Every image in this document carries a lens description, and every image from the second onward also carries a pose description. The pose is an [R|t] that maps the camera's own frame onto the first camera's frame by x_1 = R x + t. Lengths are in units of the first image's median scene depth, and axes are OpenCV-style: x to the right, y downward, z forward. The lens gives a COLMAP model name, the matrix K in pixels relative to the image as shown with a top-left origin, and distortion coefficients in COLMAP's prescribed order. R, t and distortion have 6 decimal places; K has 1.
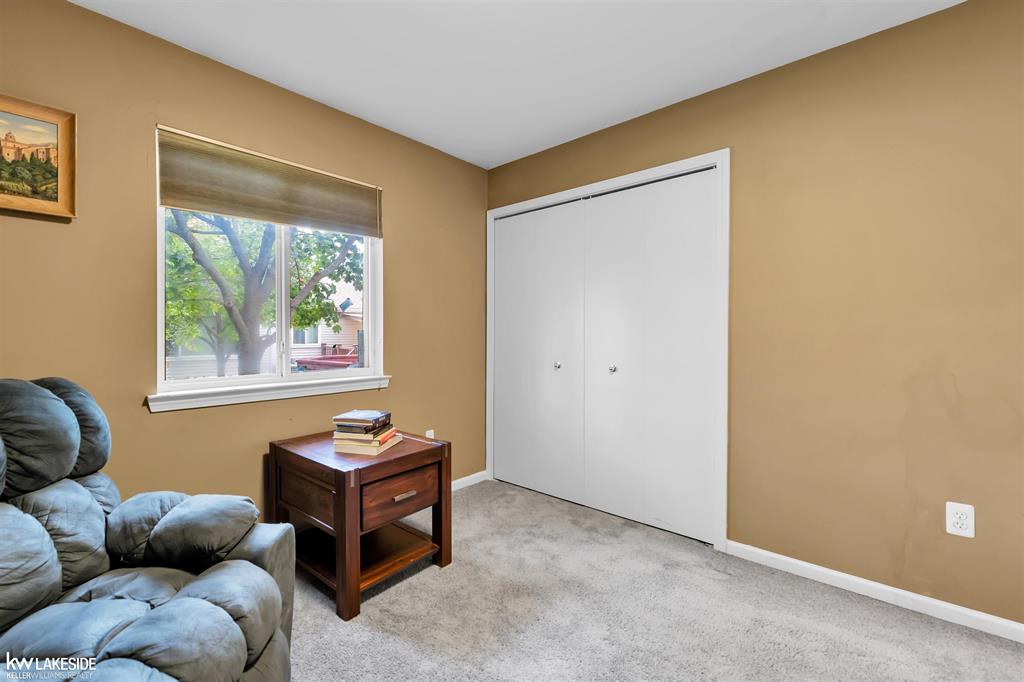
lens RADIAL K [[414.7, 0, 505.8], [0, 414.7, 337.2], [0, 0, 1]] dist [0.020547, -0.003906]
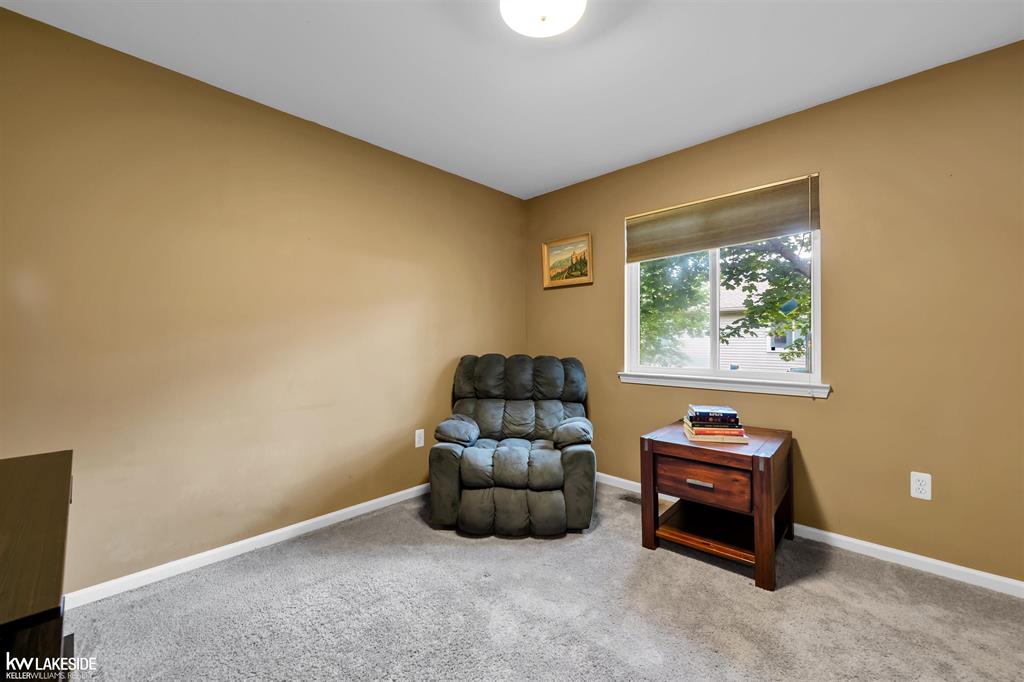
lens RADIAL K [[414.7, 0, 505.8], [0, 414.7, 337.2], [0, 0, 1]] dist [0.020547, -0.003906]
pose [[0.018929, -0.007283, -0.999794, 0.841500], [-0.005203, 0.999959, -0.007383, 0.004539], [0.999807, 0.005342, 0.018891, 0.452648]]
